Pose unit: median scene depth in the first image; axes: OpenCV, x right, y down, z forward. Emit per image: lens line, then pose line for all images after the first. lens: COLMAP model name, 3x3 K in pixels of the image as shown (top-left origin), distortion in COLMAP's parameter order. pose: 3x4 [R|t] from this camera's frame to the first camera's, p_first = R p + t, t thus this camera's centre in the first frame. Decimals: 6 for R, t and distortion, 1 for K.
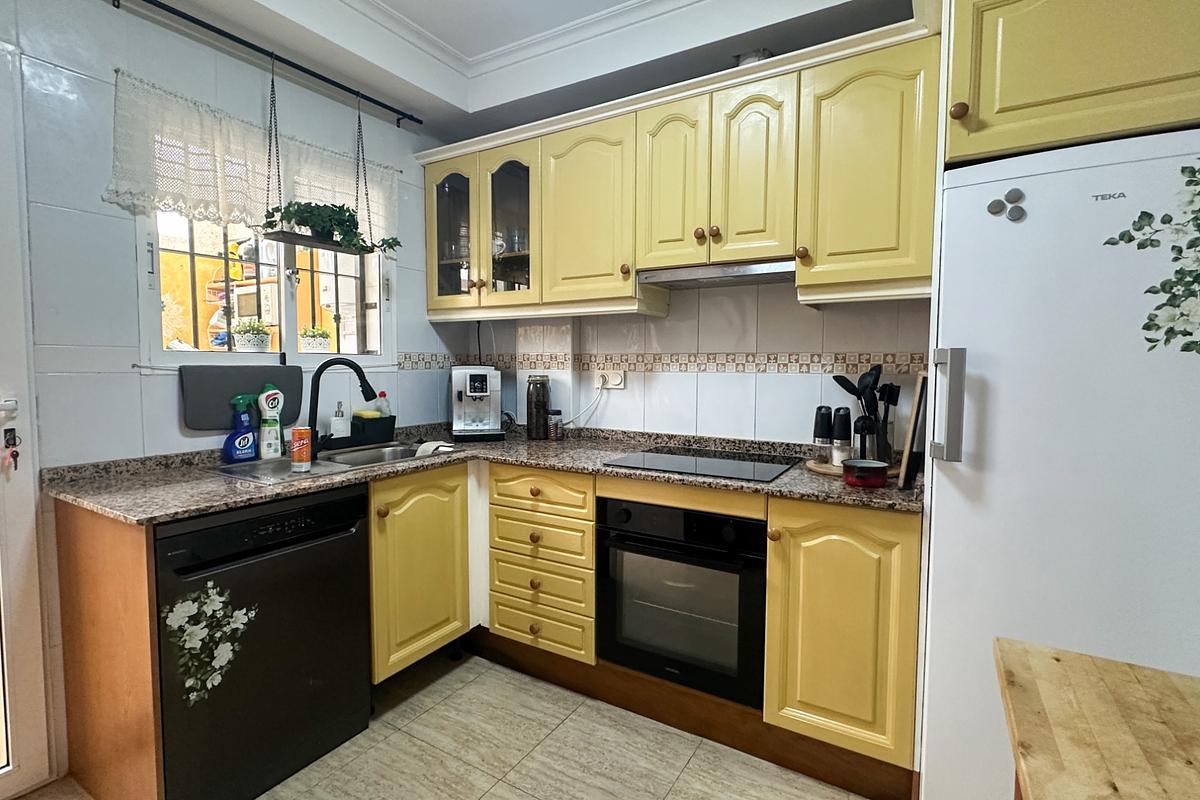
lens RADIAL K [[566.3, 0, 594.3], [0, 566.3, 397.8], [0, 0, 1]] dist [-0.002910, 0.001387]
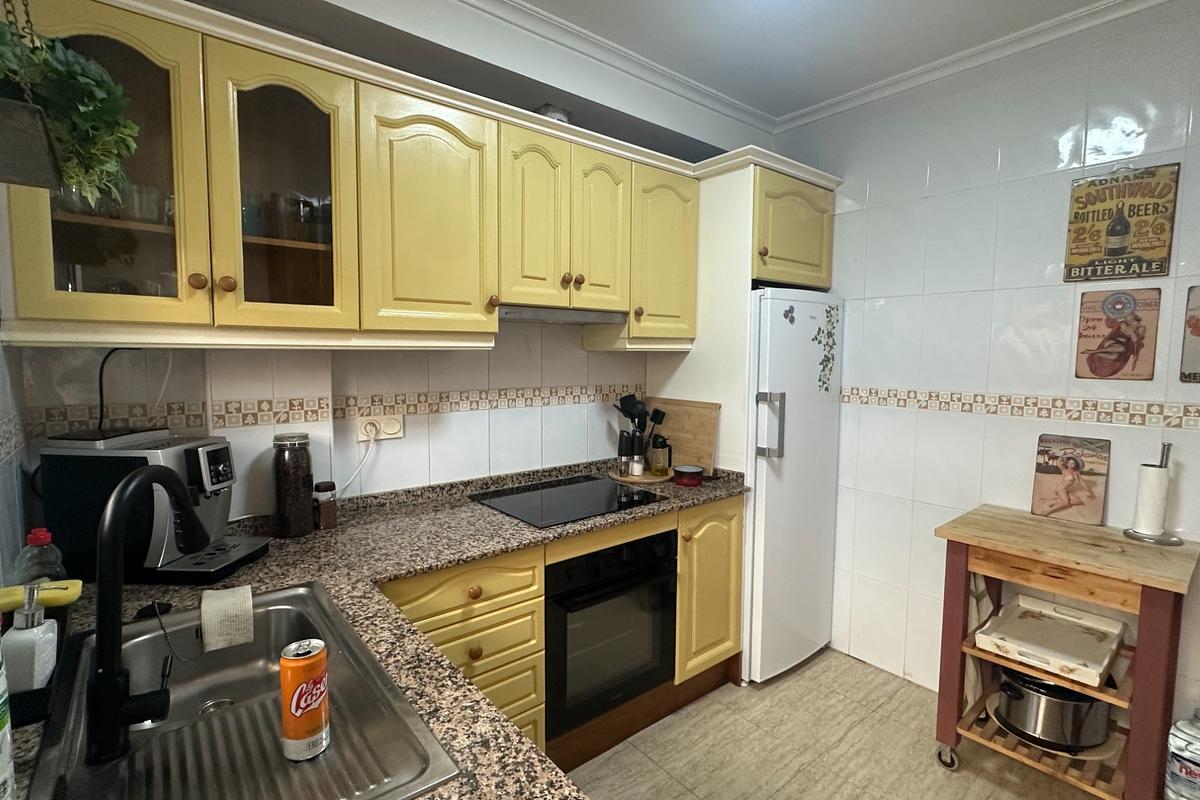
lens RADIAL K [[566.3, 0, 598.7], [0, 566.3, 398.6], [0, 0, 1]] dist [-0.002910, 0.001387]
pose [[0.334686, -0.079784, 0.938946, -0.694060], [0.052560, 0.996439, 0.065934, -0.125517], [-0.940863, 0.027284, 0.337688, 0.550837]]
